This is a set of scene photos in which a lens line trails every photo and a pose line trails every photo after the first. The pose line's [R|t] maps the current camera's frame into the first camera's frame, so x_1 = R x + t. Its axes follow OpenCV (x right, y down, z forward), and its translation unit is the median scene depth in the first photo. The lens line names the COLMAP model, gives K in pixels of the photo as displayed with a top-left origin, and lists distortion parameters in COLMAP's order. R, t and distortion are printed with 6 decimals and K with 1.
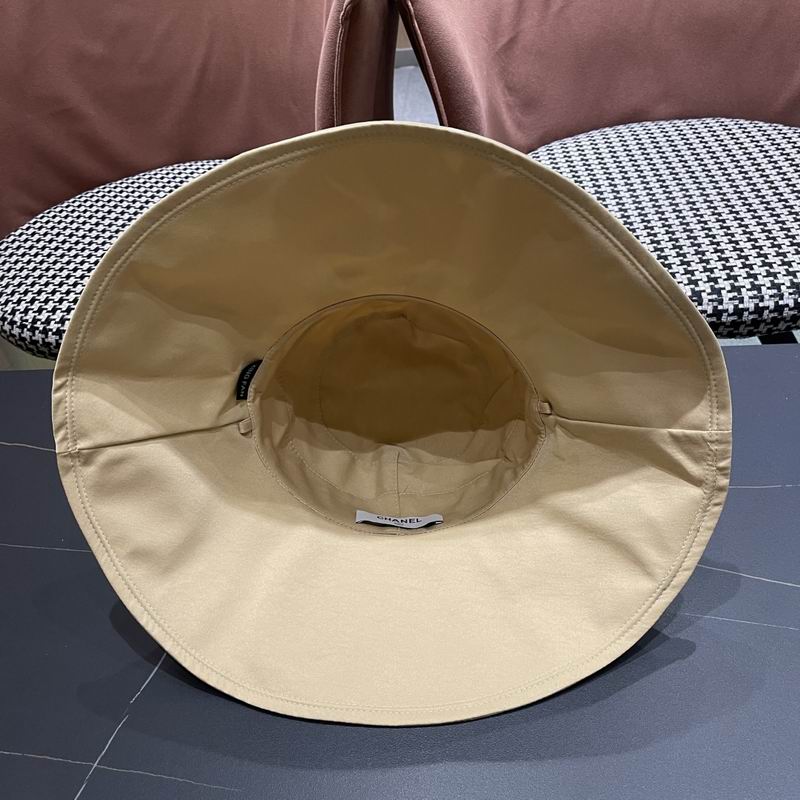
lens RADIAL K [[826.0, 0, 404.7], [0, 826.0, 404.9], [0, 0, 1]] dist [0.014864, 0.000000]
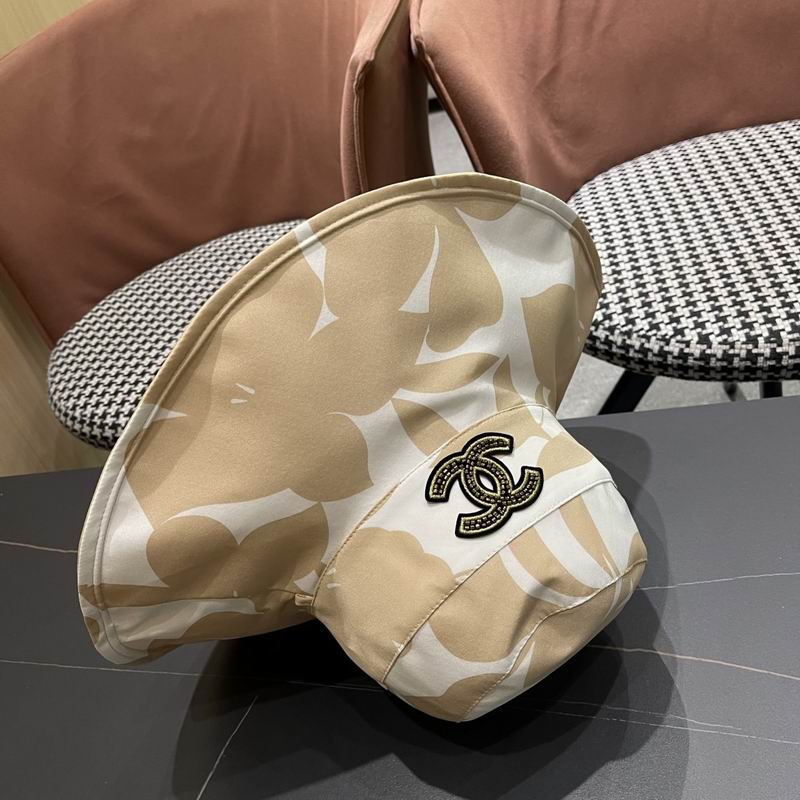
lens RADIAL K [[826.0, 0, 398.3], [0, 826.0, 405.4], [0, 0, 1]] dist [0.014864, 0.000000]
pose [[0.986731, -0.080822, -0.140816, 0.058860], [0.079095, 0.996708, -0.017830, -0.060446], [0.141793, 0.006455, 0.989875, 0.048024]]
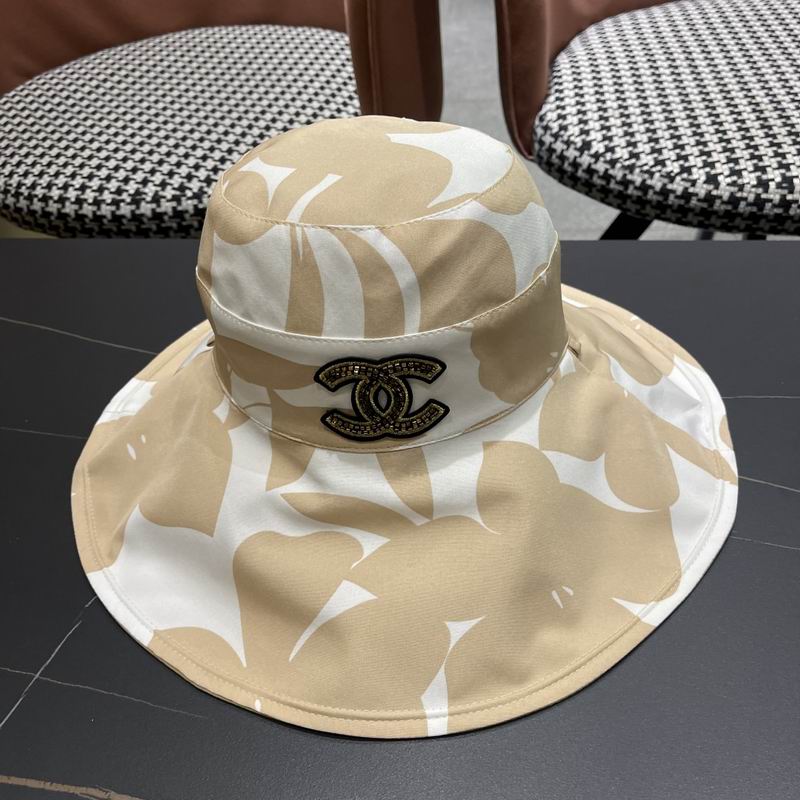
lens RADIAL K [[826.0, 0, 400.4], [0, 826.0, 411.2], [0, 0, 1]] dist [0.014864, 0.000000]
pose [[0.997933, 0.053511, -0.035598, 0.002981], [-0.050506, 0.995471, 0.080544, 0.042063], [0.039746, -0.078580, 0.996115, 0.105457]]
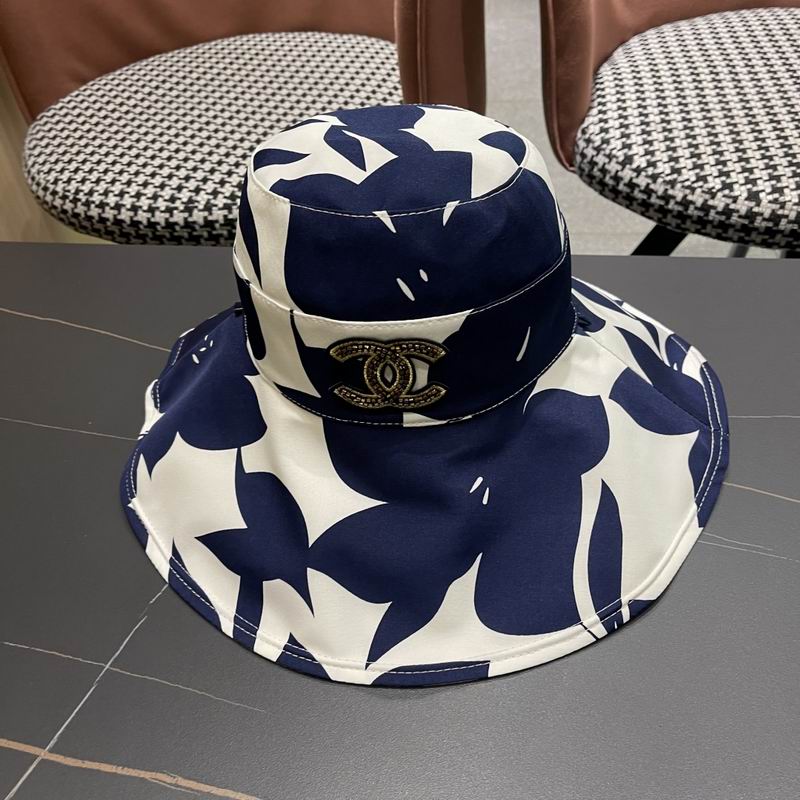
lens RADIAL K [[826.0, 0, 396.0], [0, 826.0, 413.9], [0, 0, 1]] dist [0.014864, 0.000000]
pose [[0.994748, 0.075795, -0.068782, -0.011608], [-0.069073, 0.993045, 0.095342, 0.028498], [0.075530, -0.090091, 0.993065, 0.083075]]
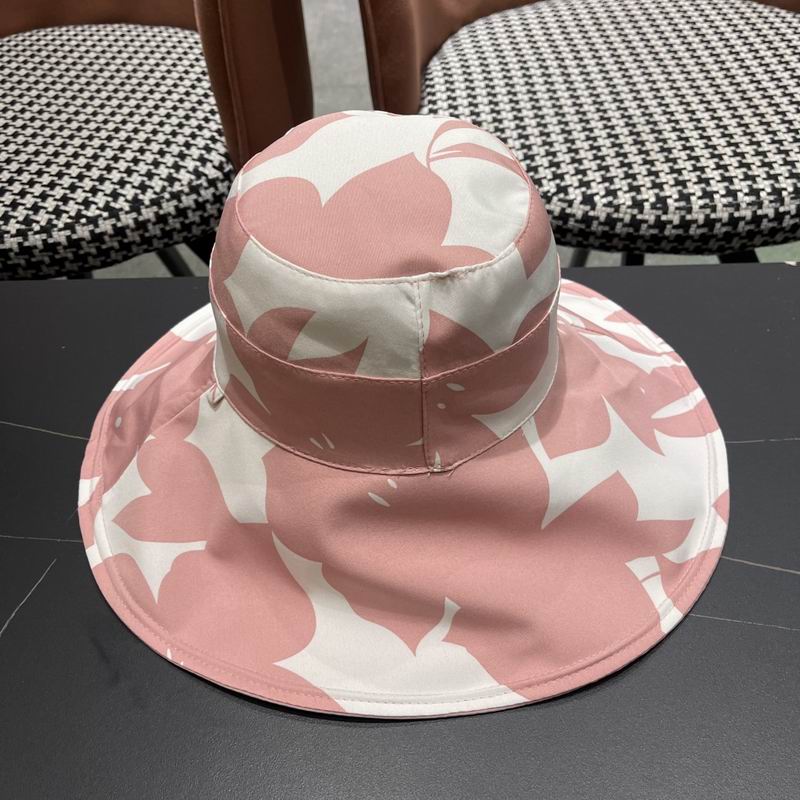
lens RADIAL K [[826.0, 0, 398.4], [0, 826.0, 415.6], [0, 0, 1]] dist [0.014864, 0.000000]
pose [[0.997109, -0.003014, 0.075930, 0.021098], [-0.005952, 0.993047, 0.117572, -0.012780], [-0.075757, -0.117684, 0.990157, 0.141286]]
